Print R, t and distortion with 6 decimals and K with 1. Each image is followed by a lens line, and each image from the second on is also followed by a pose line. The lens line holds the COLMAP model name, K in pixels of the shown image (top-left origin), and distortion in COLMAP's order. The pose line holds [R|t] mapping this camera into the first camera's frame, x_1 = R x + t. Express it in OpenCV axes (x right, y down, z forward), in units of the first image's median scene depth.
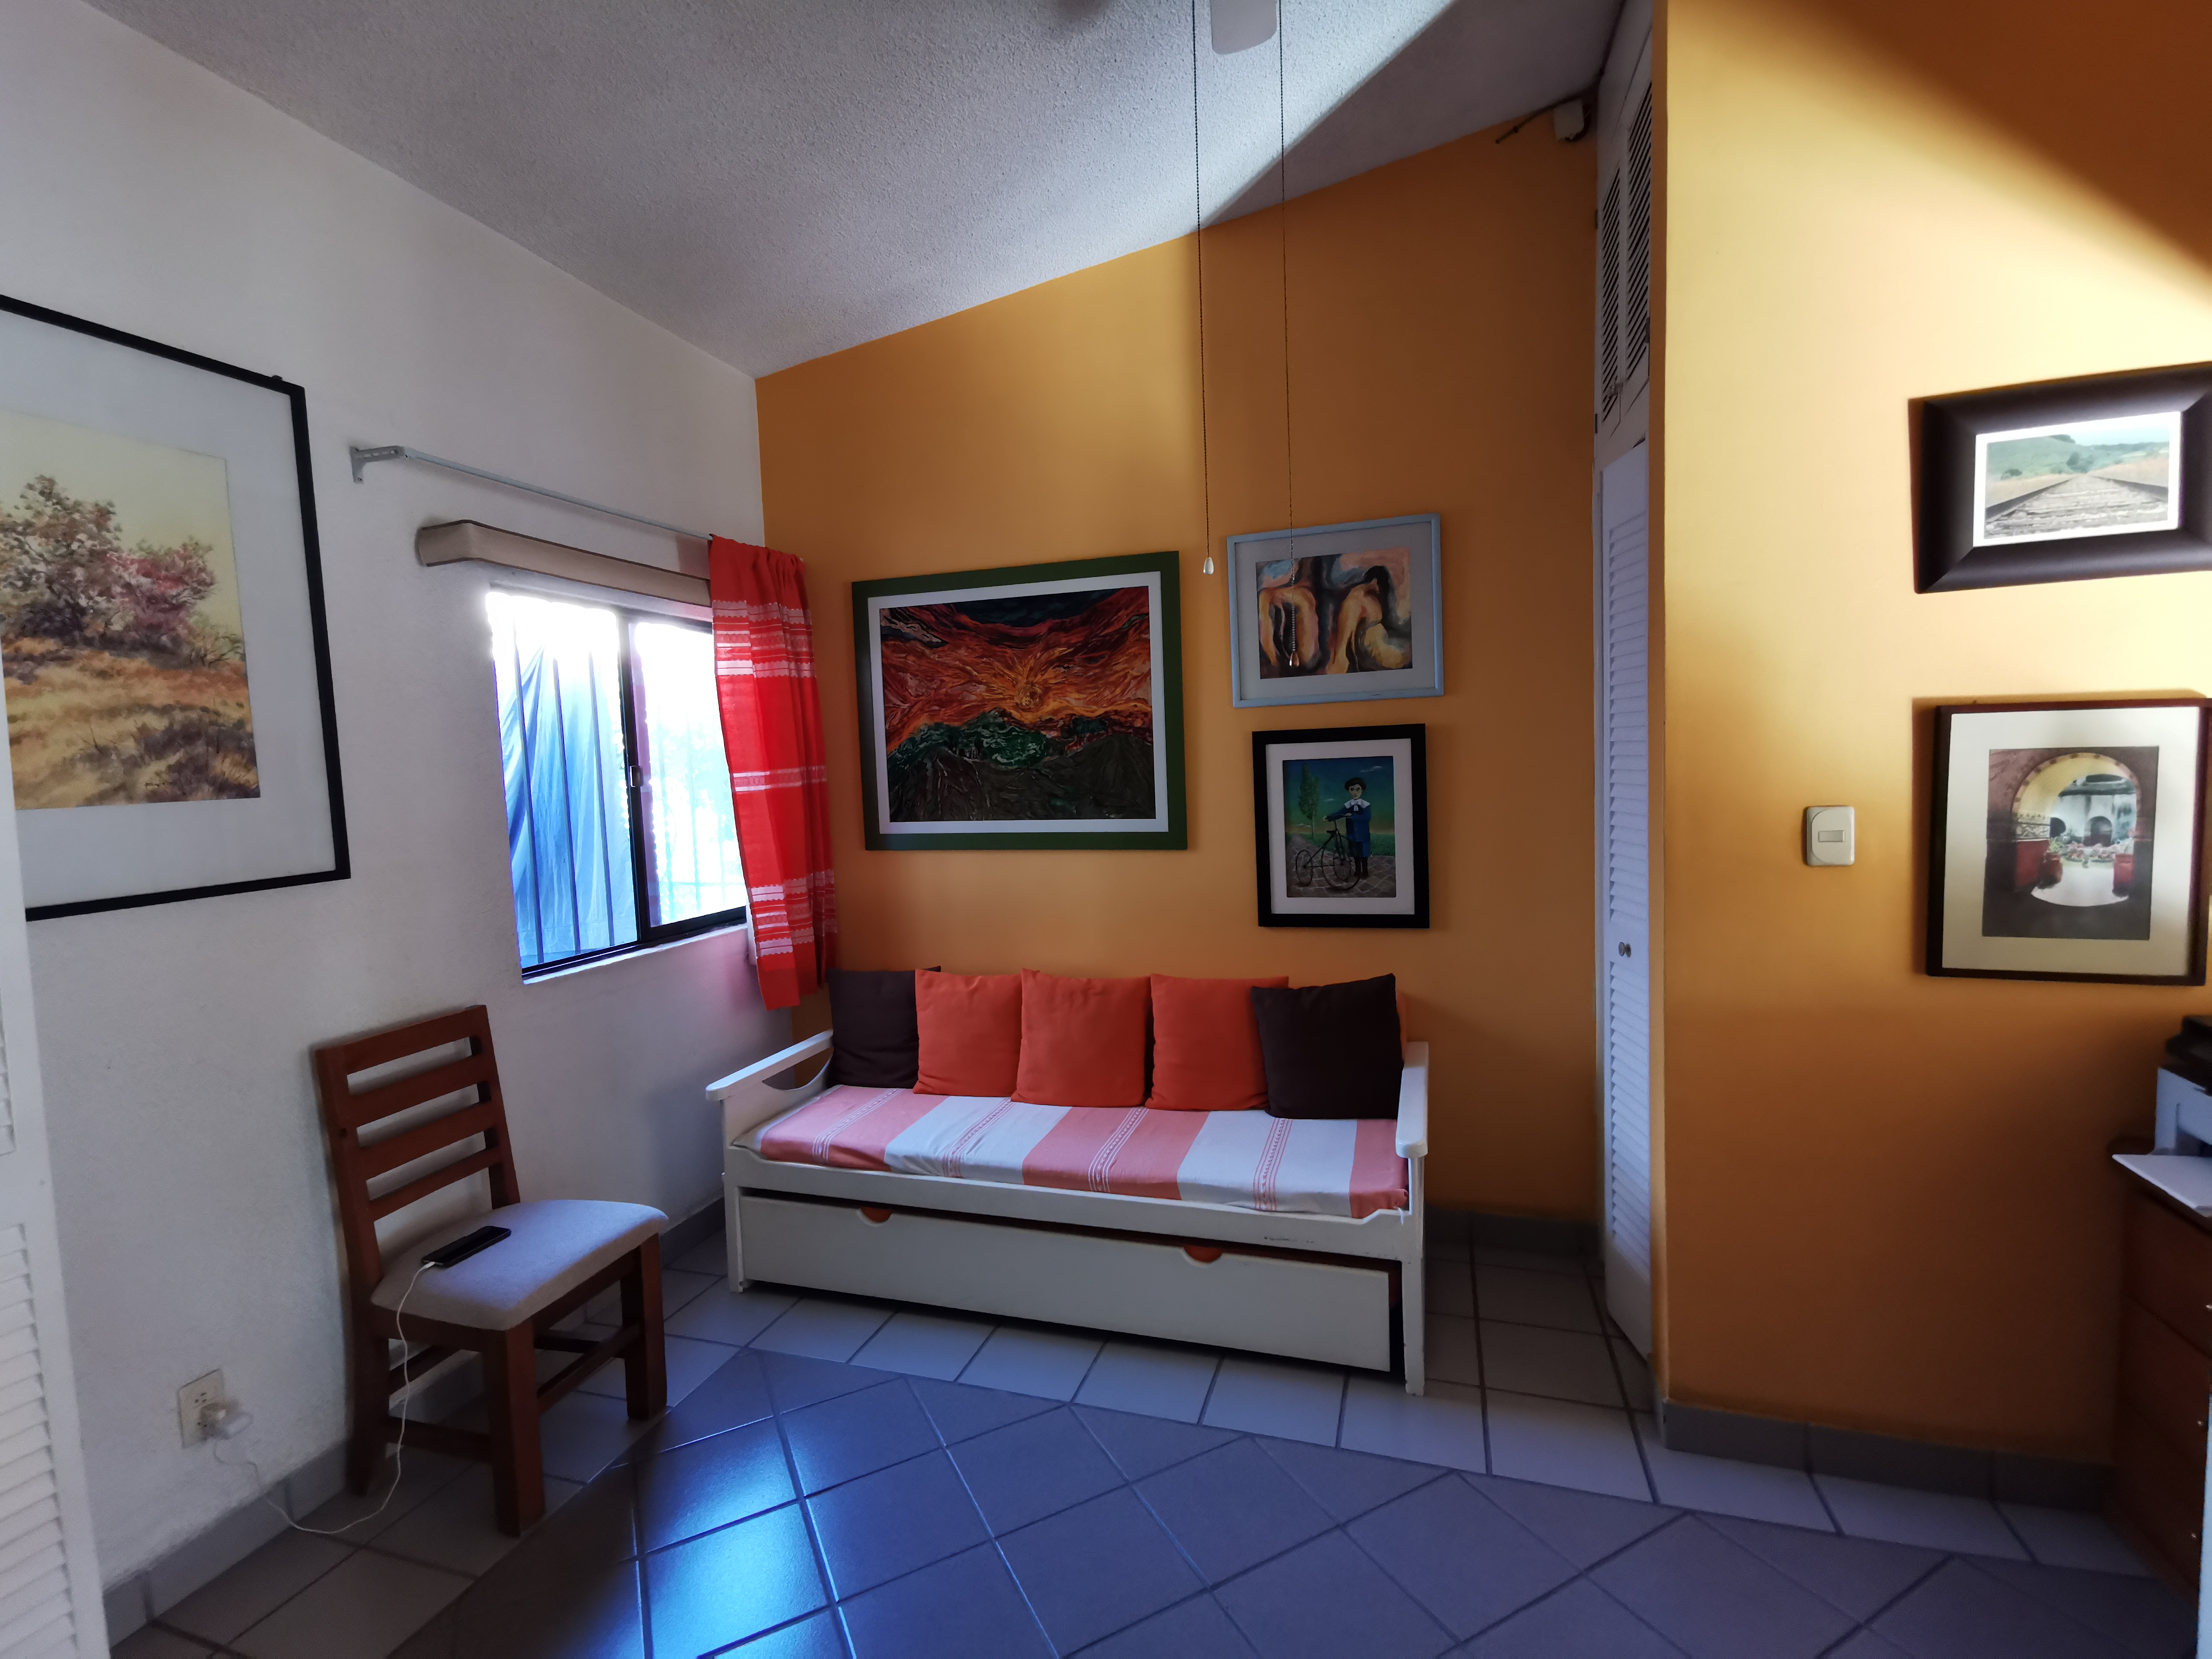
lens RADIAL K [[1020.4, 0, 1106.0], [0, 1020.4, 829.5], [0, 0, 1]] dist [0.013105, -0.000625]
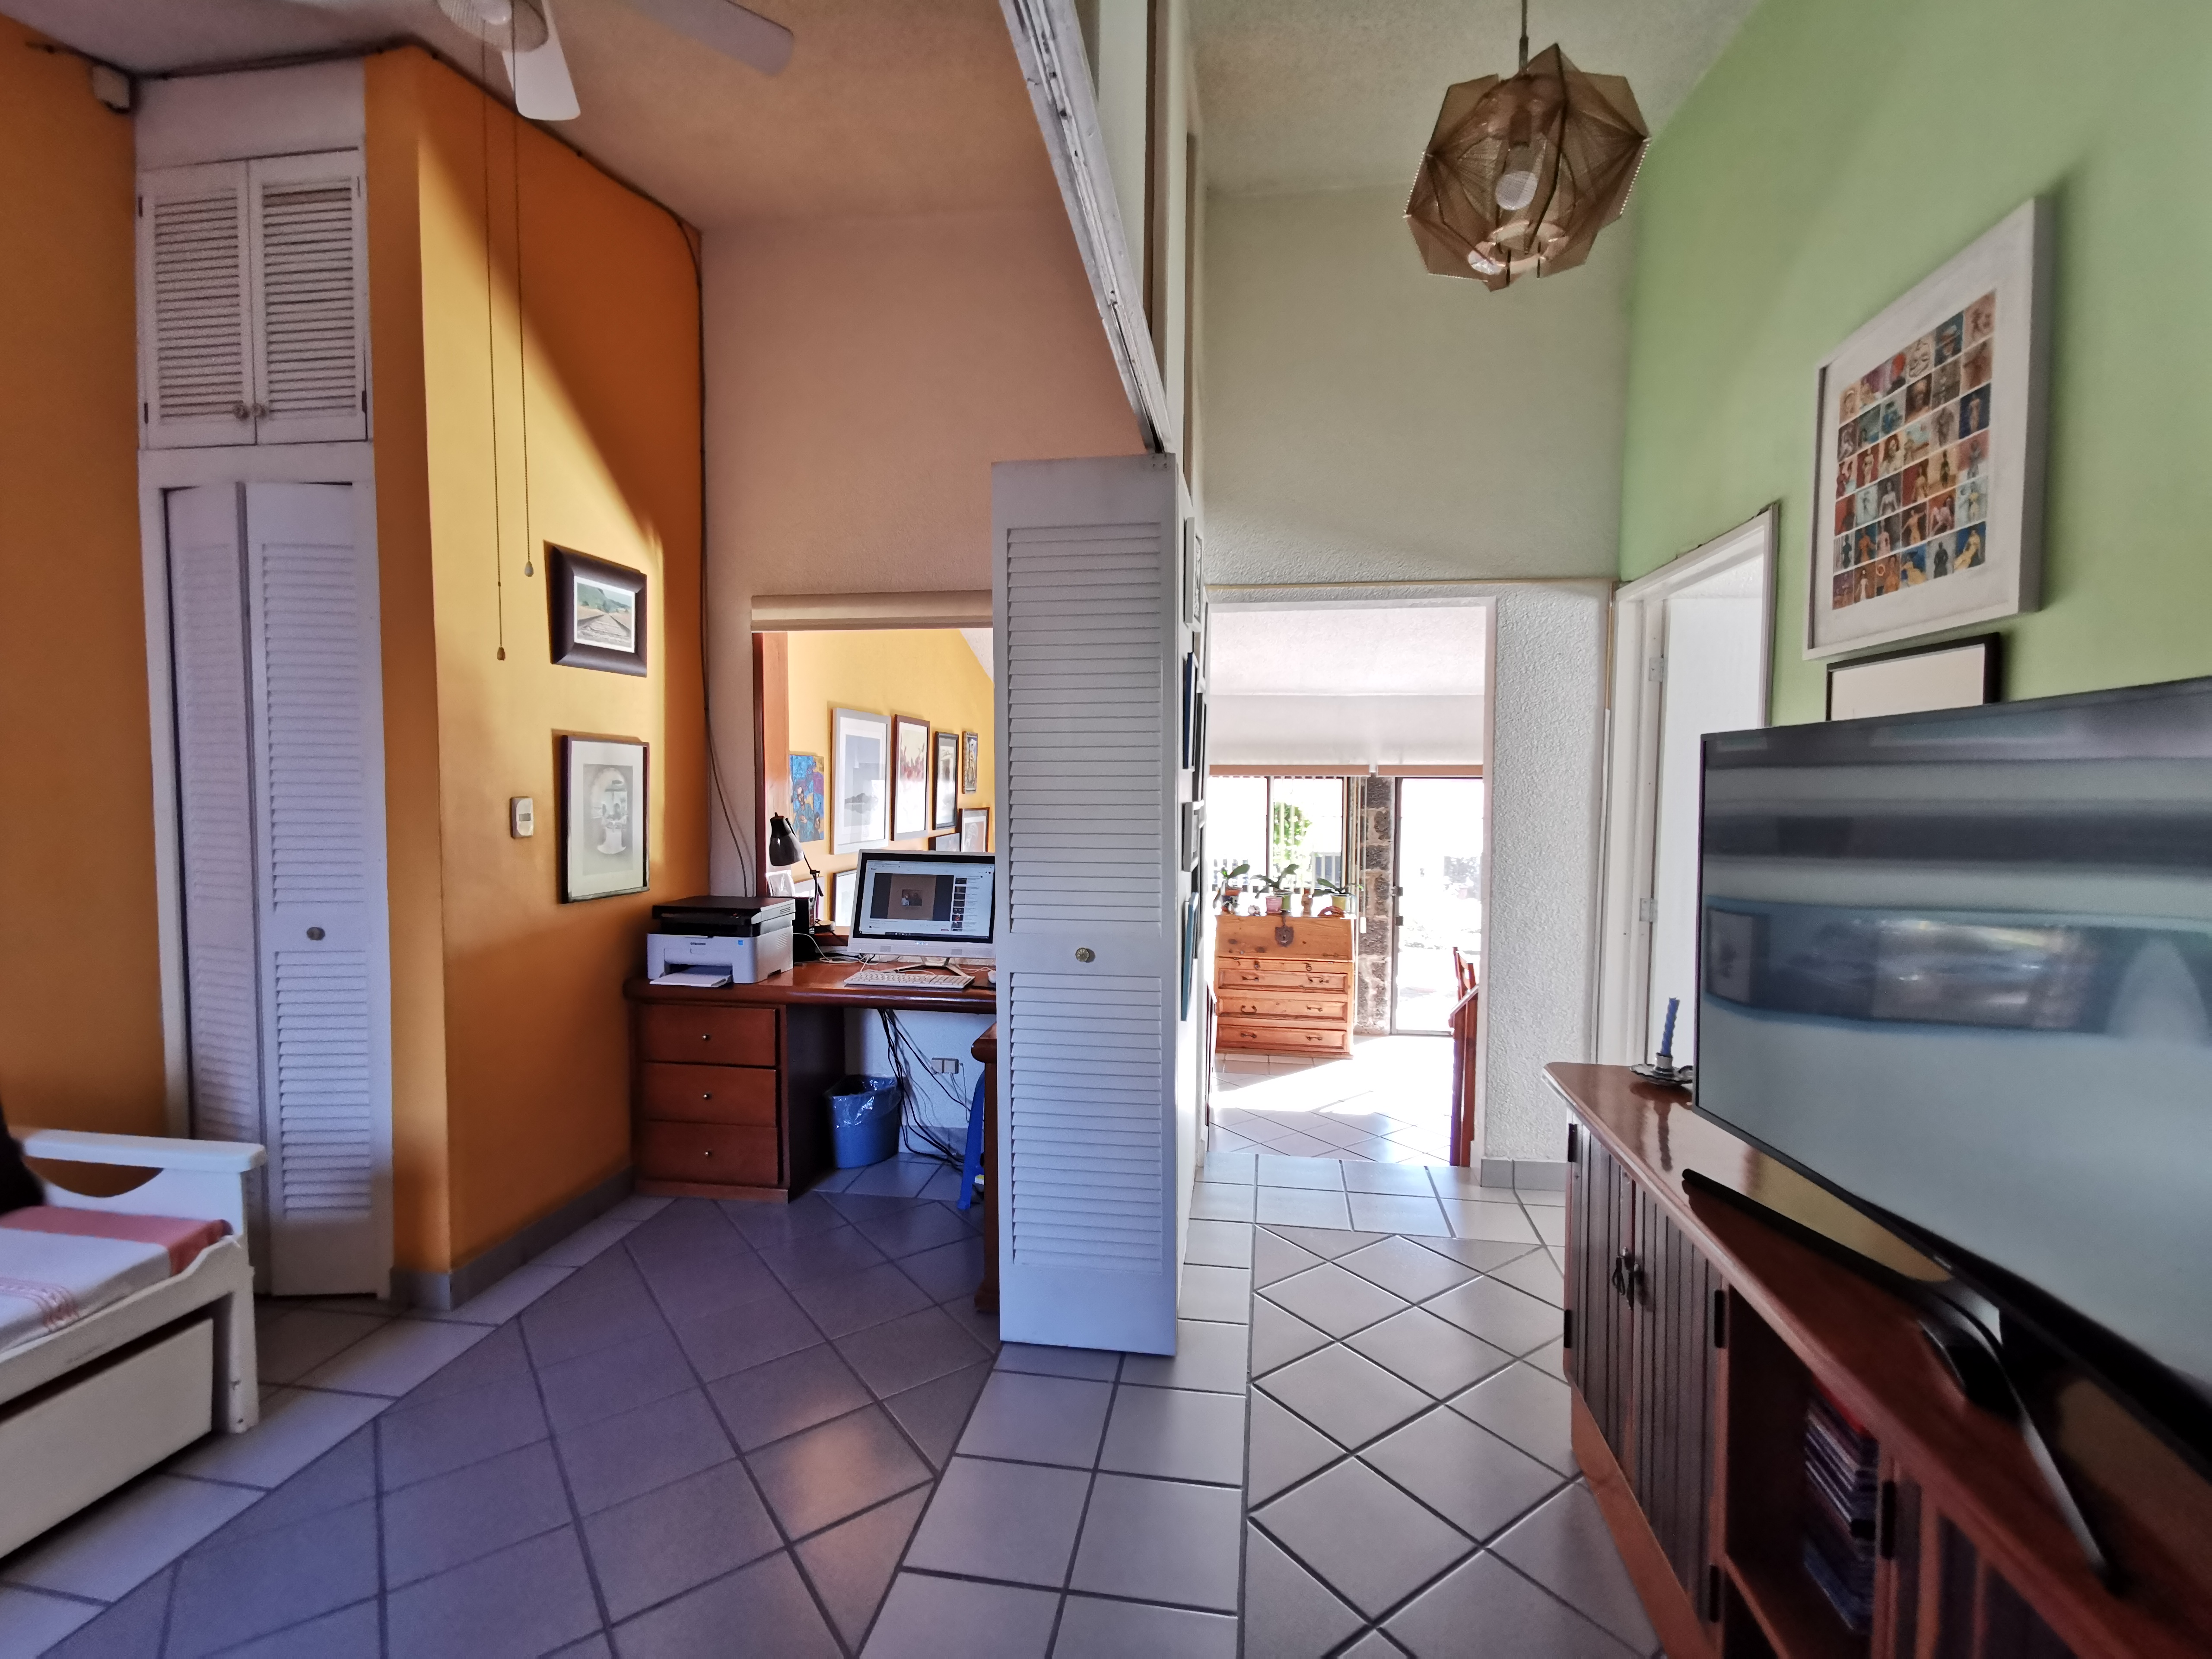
lens RADIAL K [[1038.3, 0, 1104.9], [0, 1038.3, 824.9], [0, 0, 1]] dist [0.018898, 0.000133]
pose [[-0.149602, -0.008669, 0.988708, -0.597492], [0.065495, 0.997678, 0.018658, 0.028755], [-0.986575, 0.067547, -0.148687, 0.263534]]
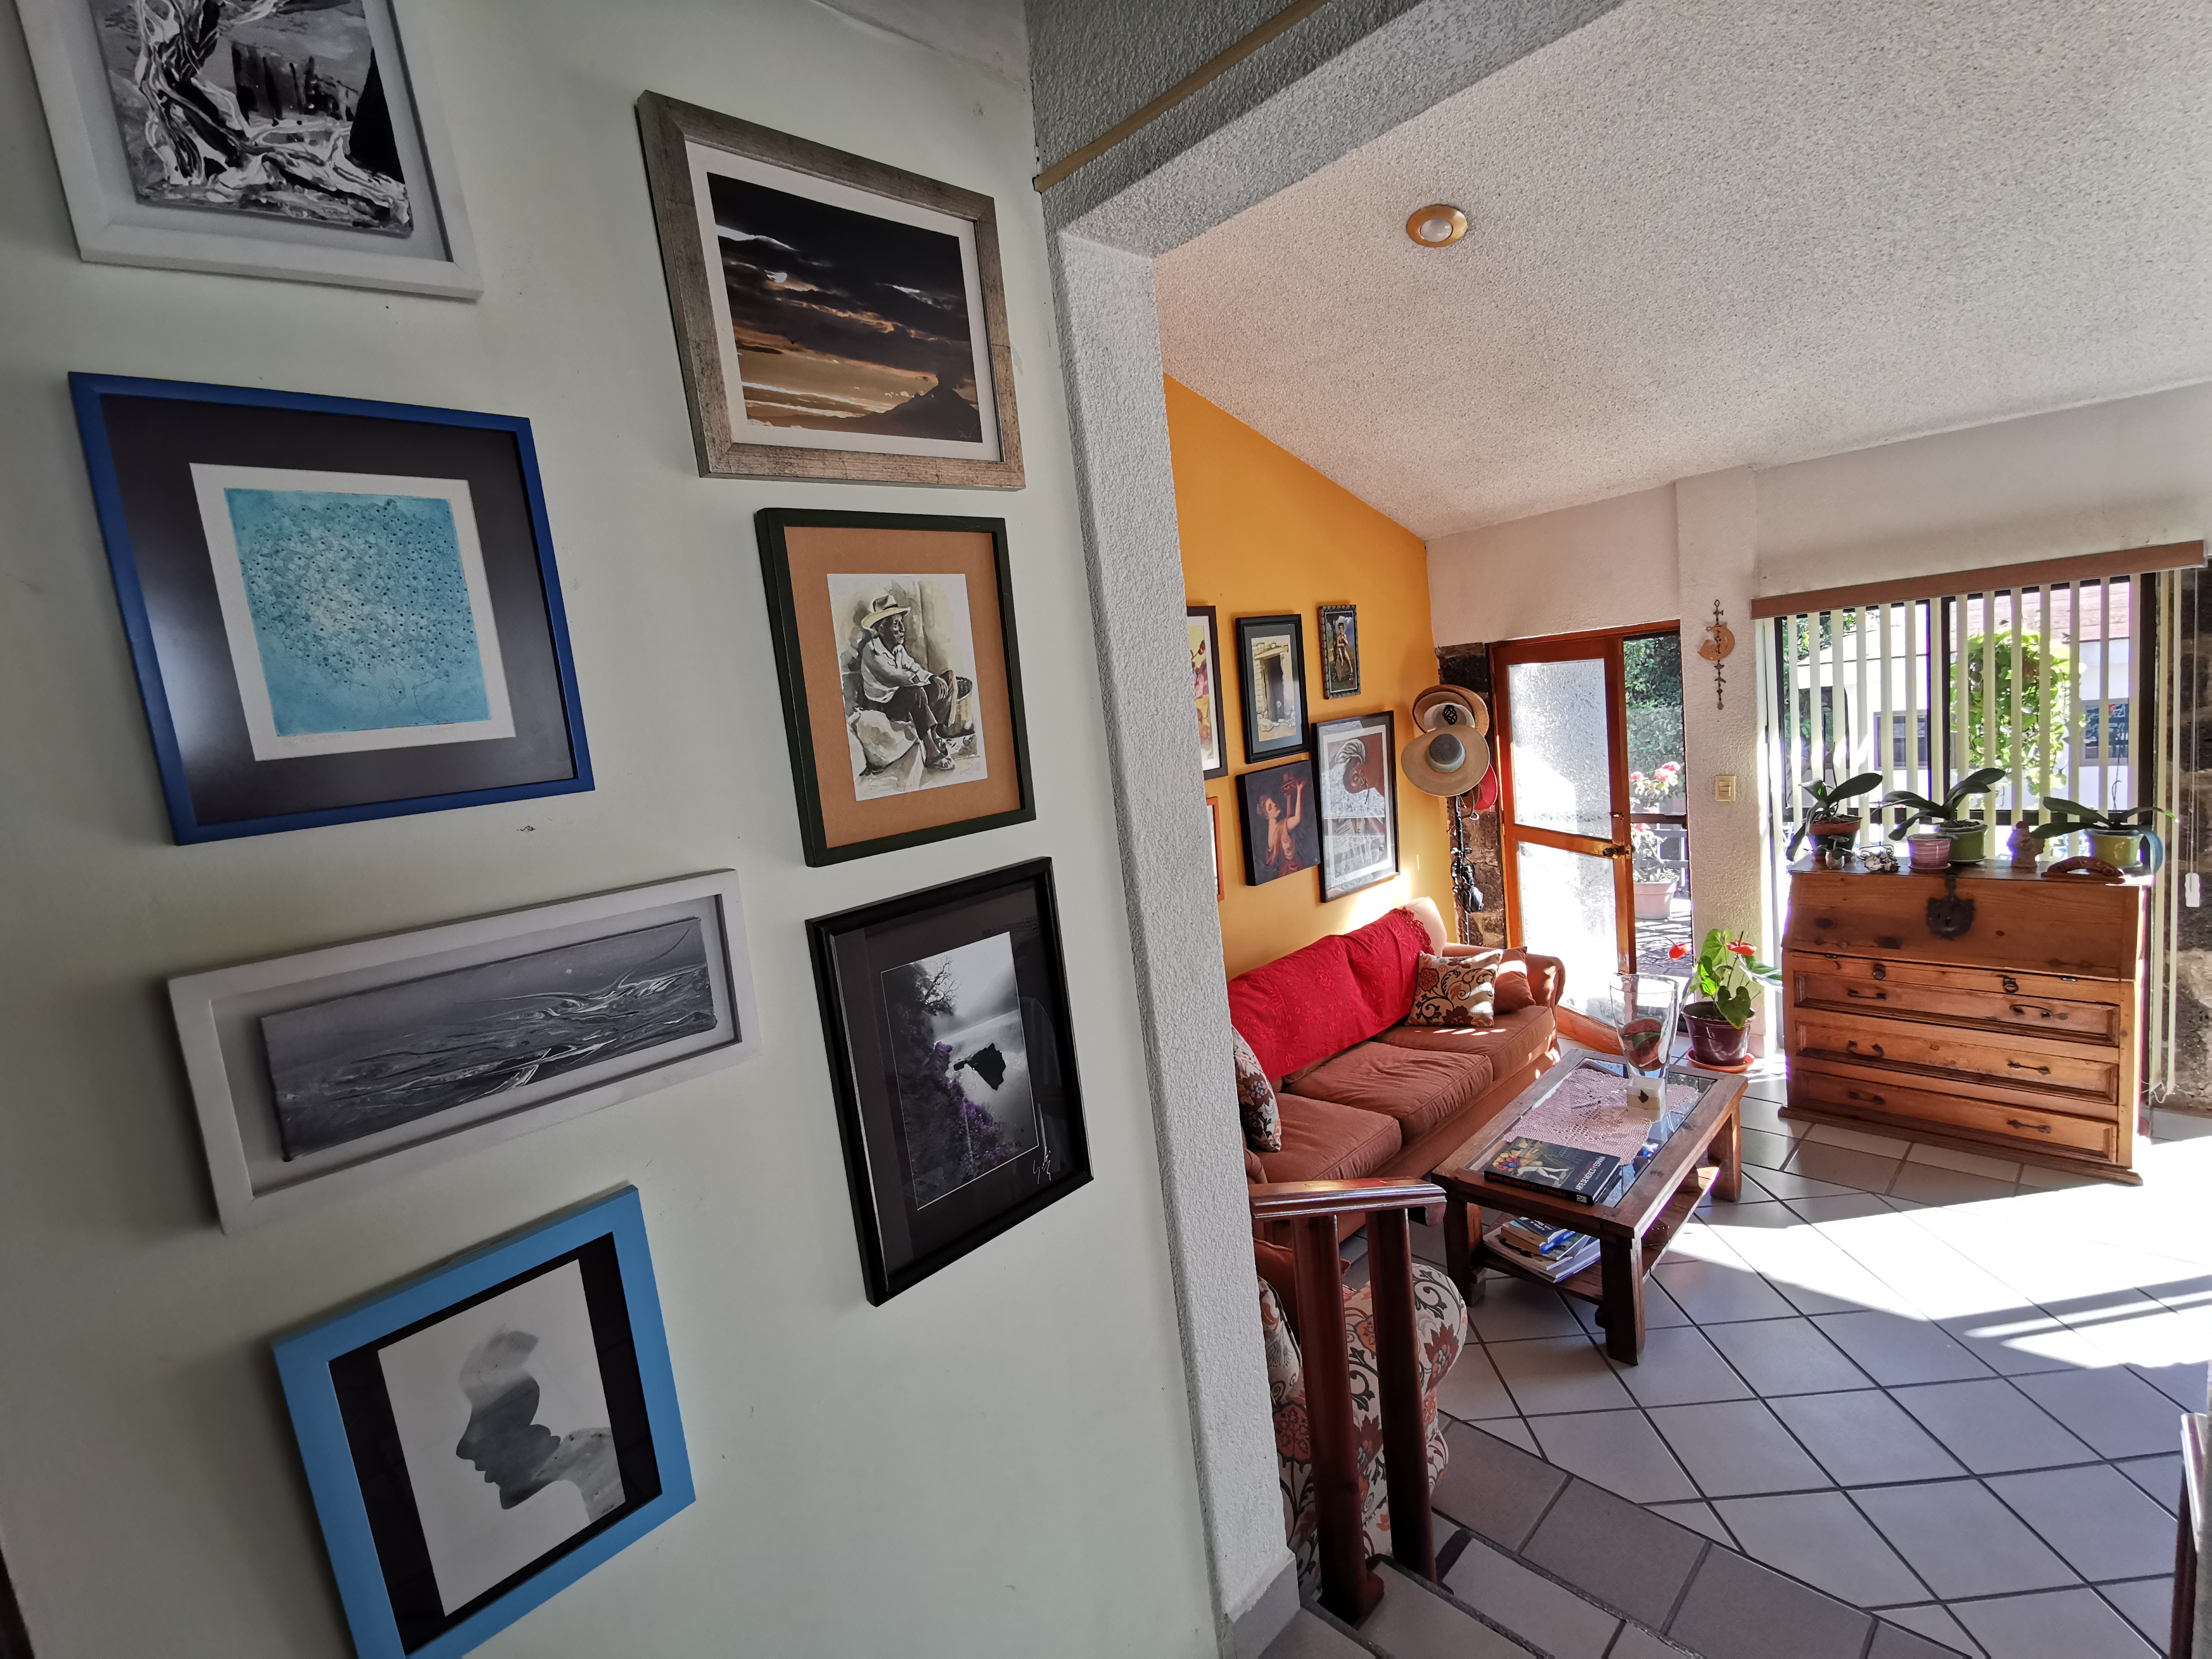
lens RADIAL K [[1020.4, 0, 1106.0], [0, 1020.4, 829.5], [0, 0, 1]] dist [0.013105, -0.000625]
pose [[0.476924, -0.138195, 0.868013, 0.196041], [0.157989, 0.984956, 0.070008, 0.015960], [-0.864629, 0.103748, 0.491582, -0.224150]]
